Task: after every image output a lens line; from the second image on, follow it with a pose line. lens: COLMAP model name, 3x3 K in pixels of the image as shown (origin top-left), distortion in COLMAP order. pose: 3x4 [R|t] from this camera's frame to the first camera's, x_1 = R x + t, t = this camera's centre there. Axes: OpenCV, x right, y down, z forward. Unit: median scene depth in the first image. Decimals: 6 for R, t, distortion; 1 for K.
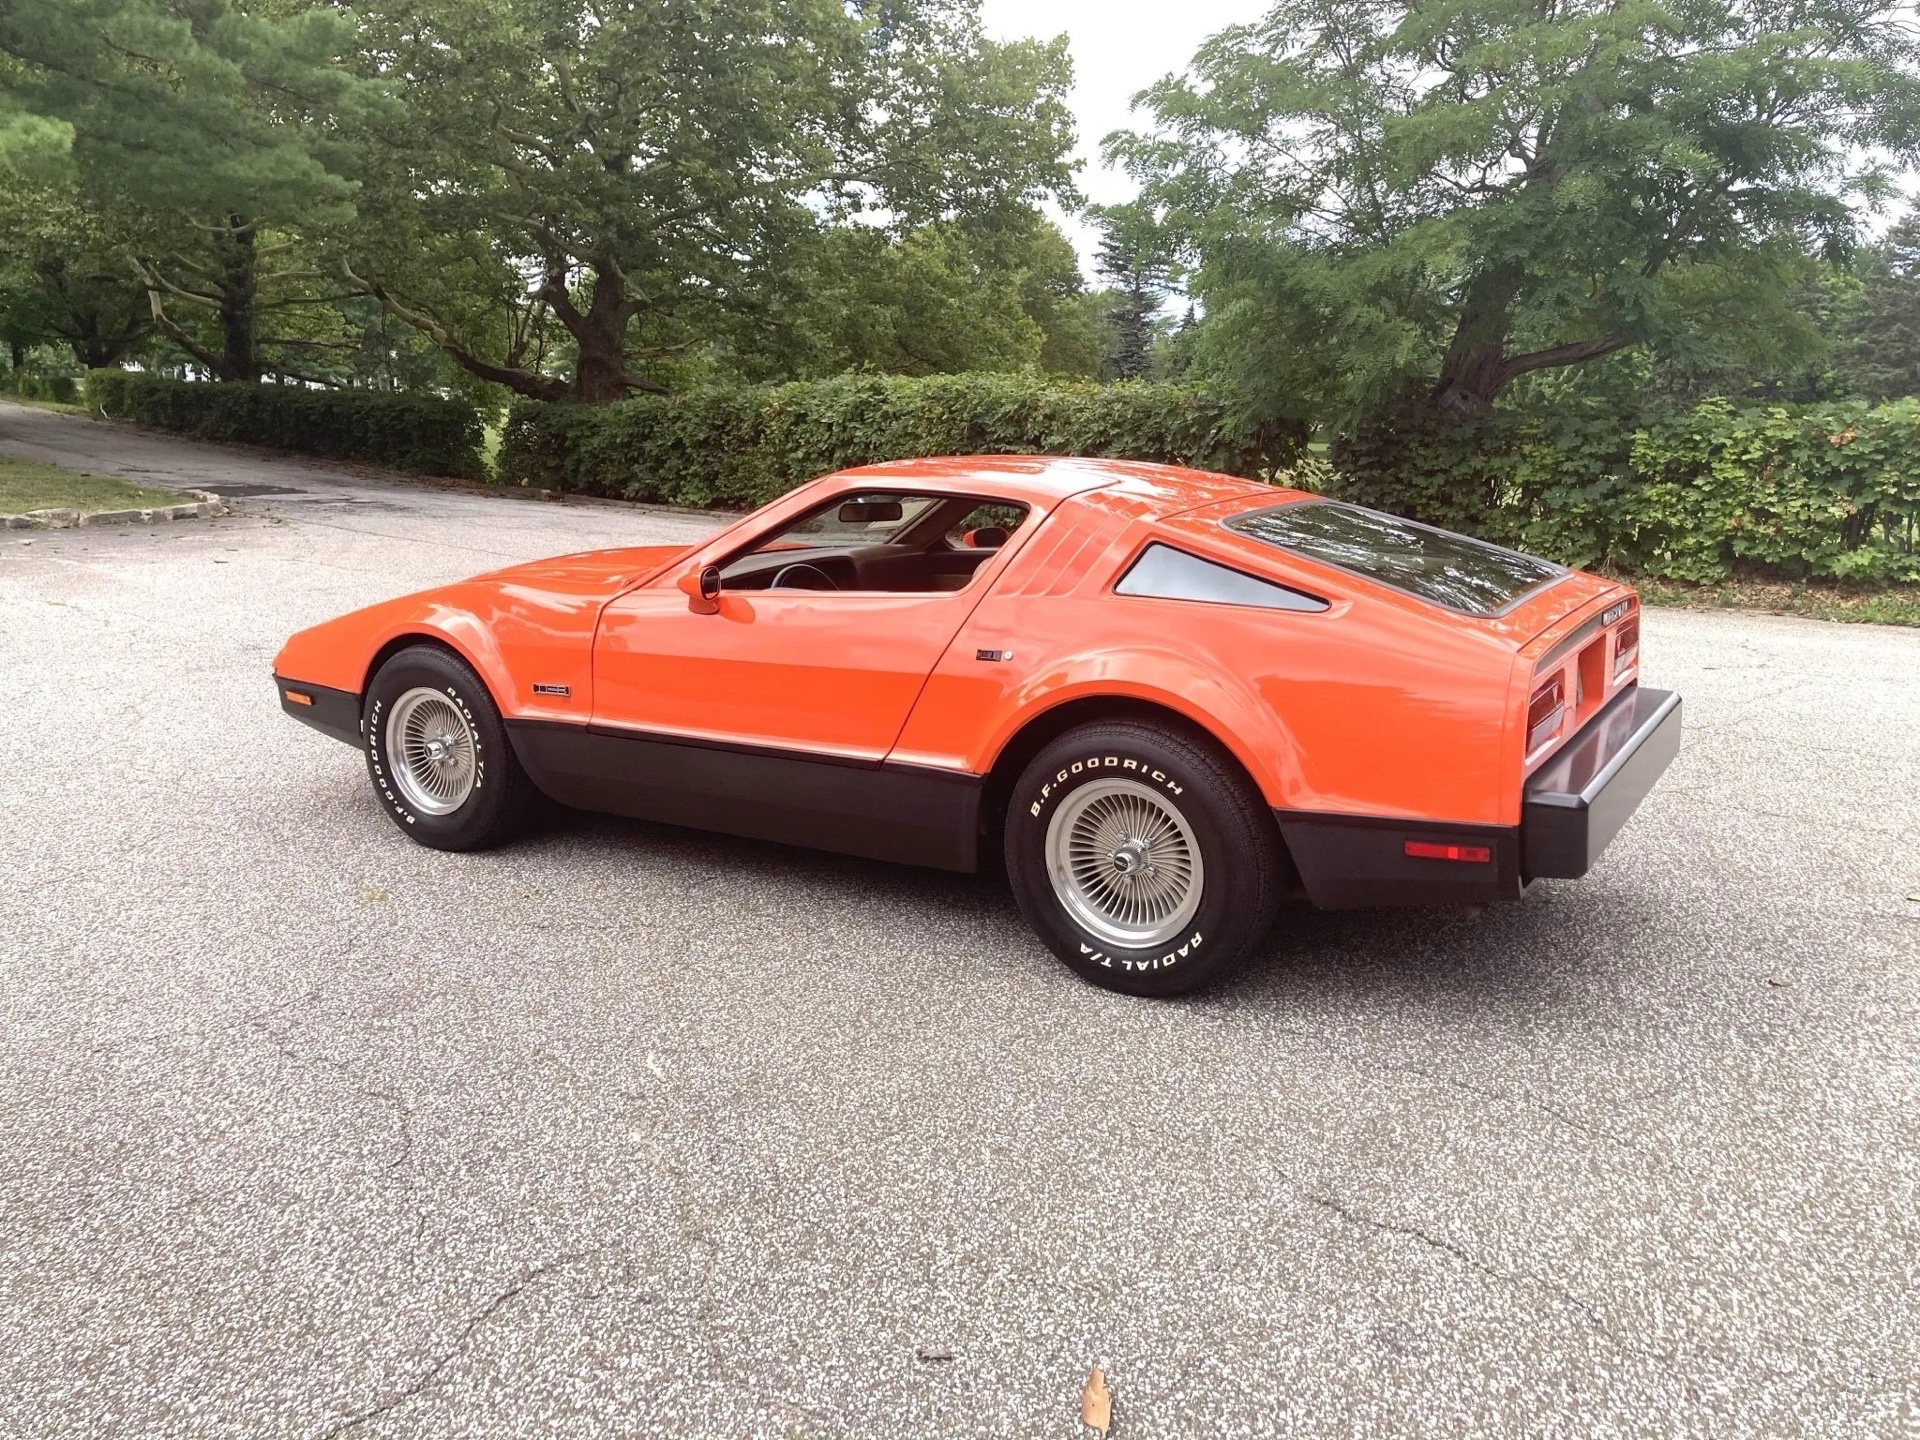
lens RADIAL K [[1642.7, 0, 954.9], [0, 1642.7, 666.4], [0, 0, 1]] dist [0.053109, -0.009915]
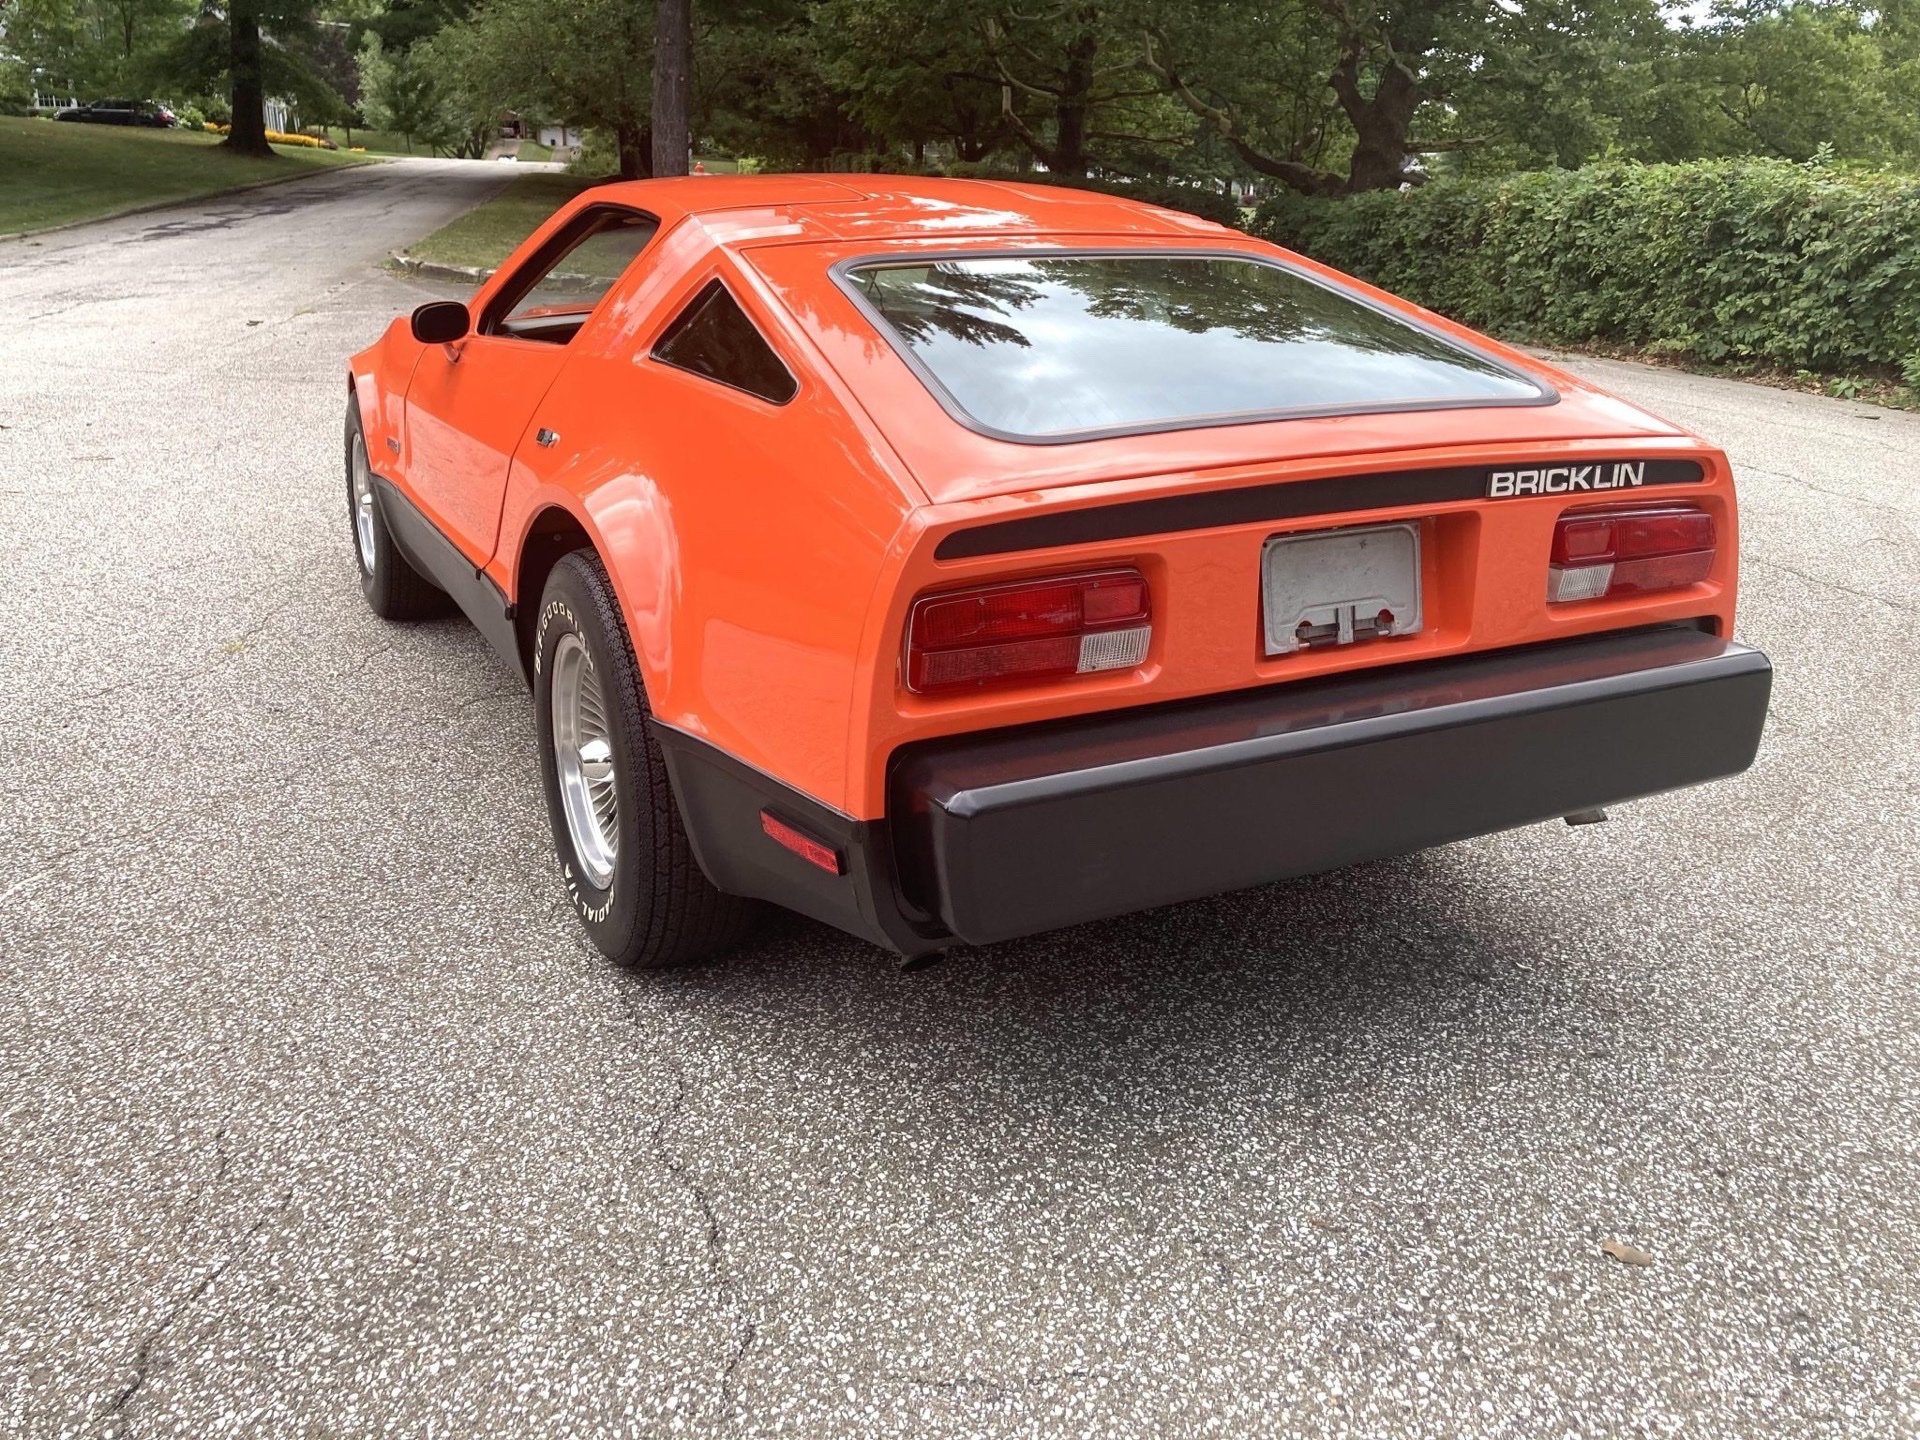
lens RADIAL K [[1614.5, 0, 960.0], [0, 1614.5, 720.0], [0, 0, 1]] dist [0.016228, 0.011437]
pose [[0.853517, 0.180170, -0.488926, 0.116626], [-0.109126, 0.979318, 0.170378, -0.005525], [0.509511, -0.092066, 0.855525, 0.108405]]
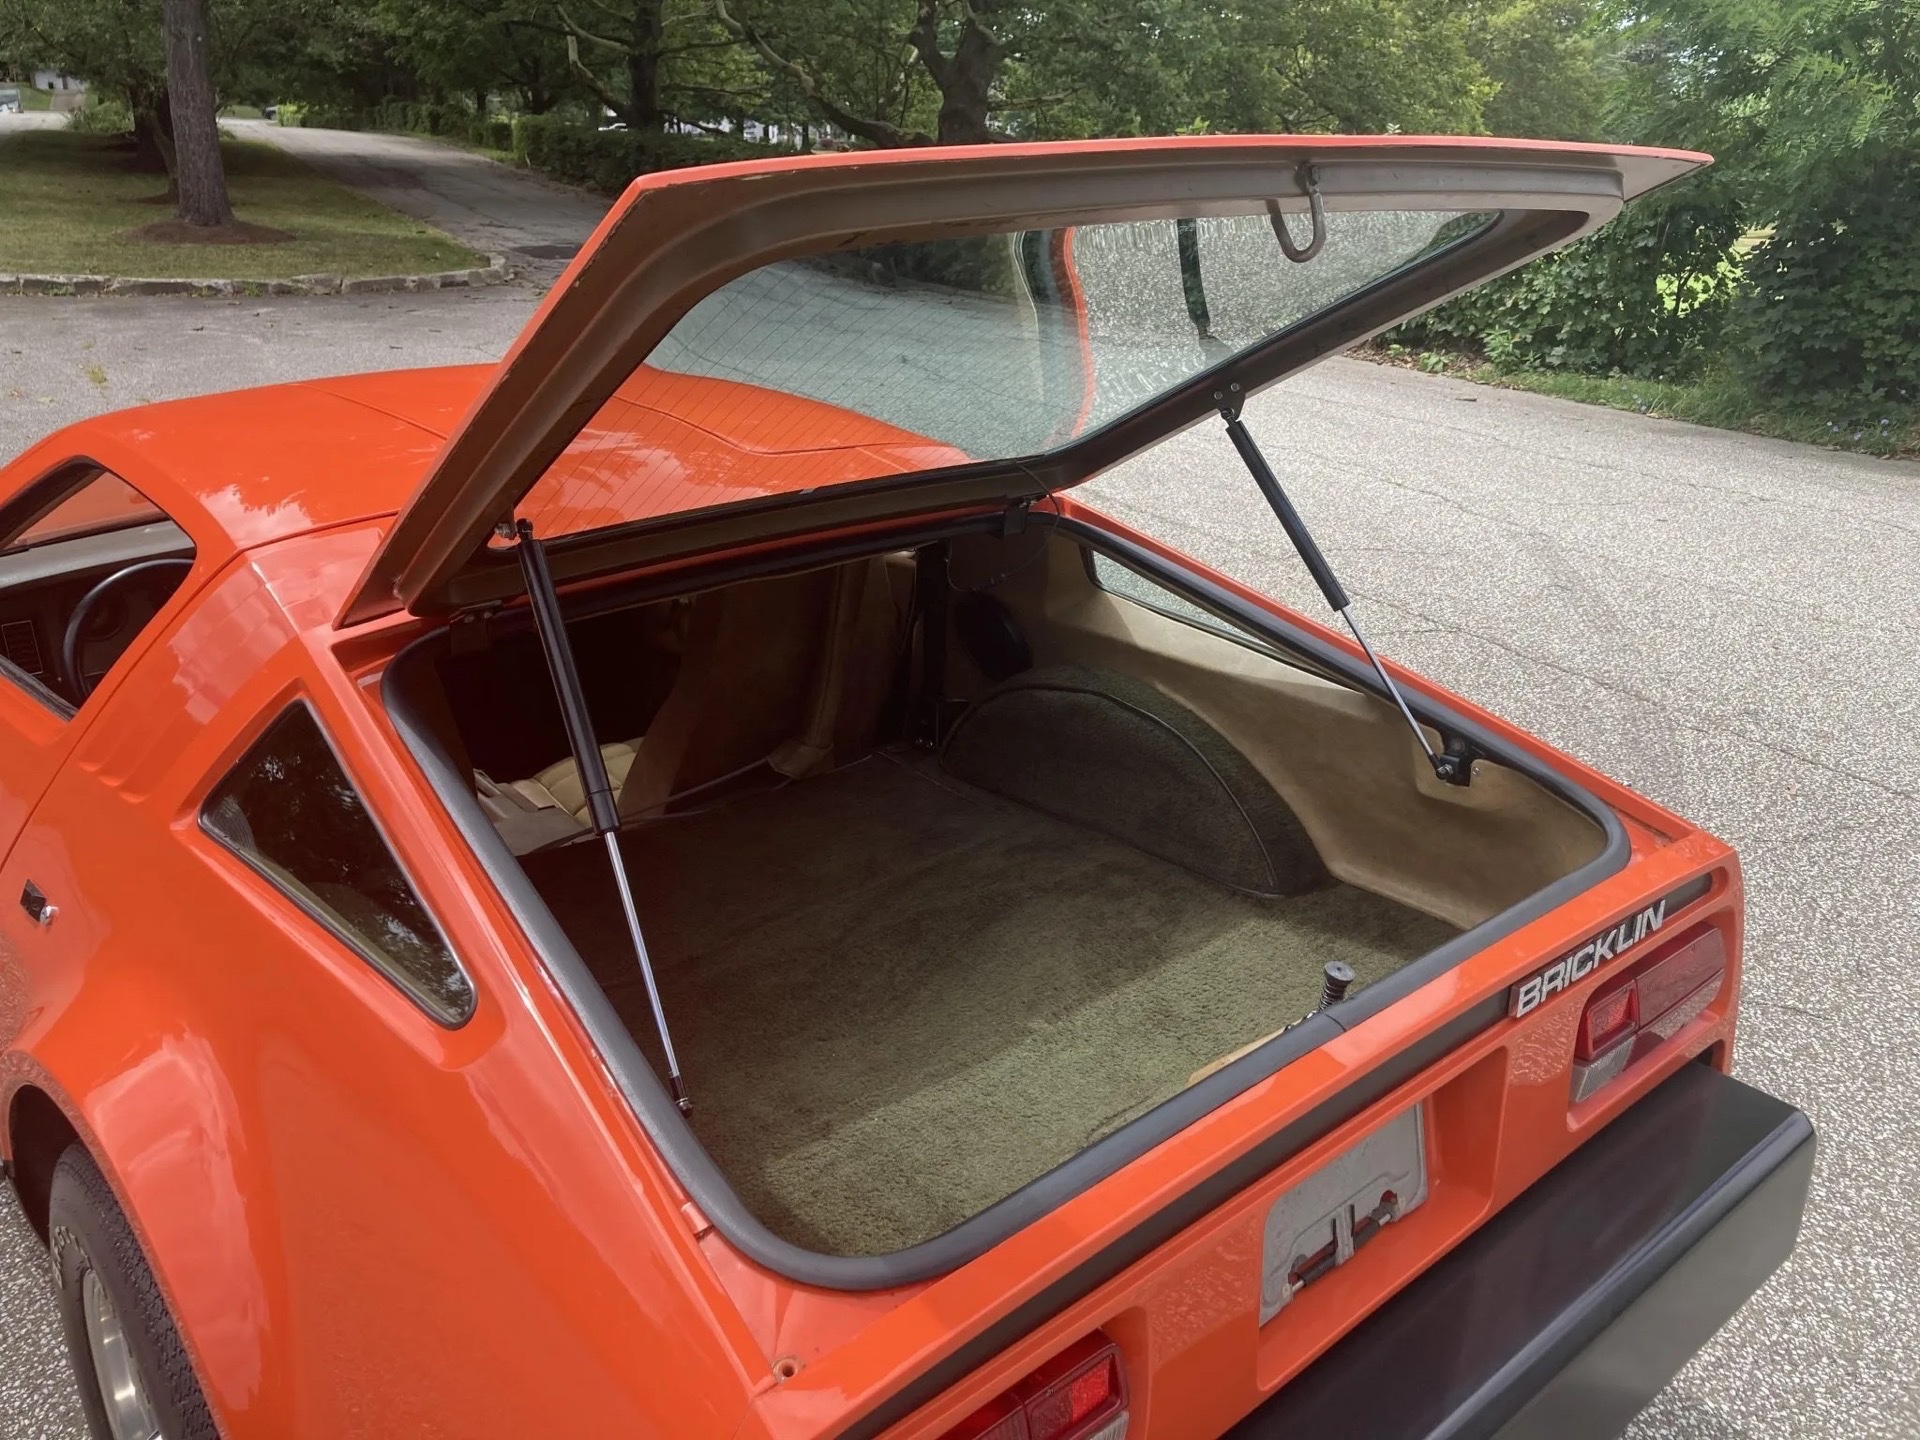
lens RADIAL K [[1591.6, 0, 960.0], [0, 1591.6, 720.0], [0, 0, 1]] dist [0.015023, -0.011958]
pose [[0.956421, 0.113334, -0.269098, 0.082351], [-0.061884, 0.979341, 0.192514, -0.034150], [0.285357, -0.167472, 0.943676, 0.147664]]
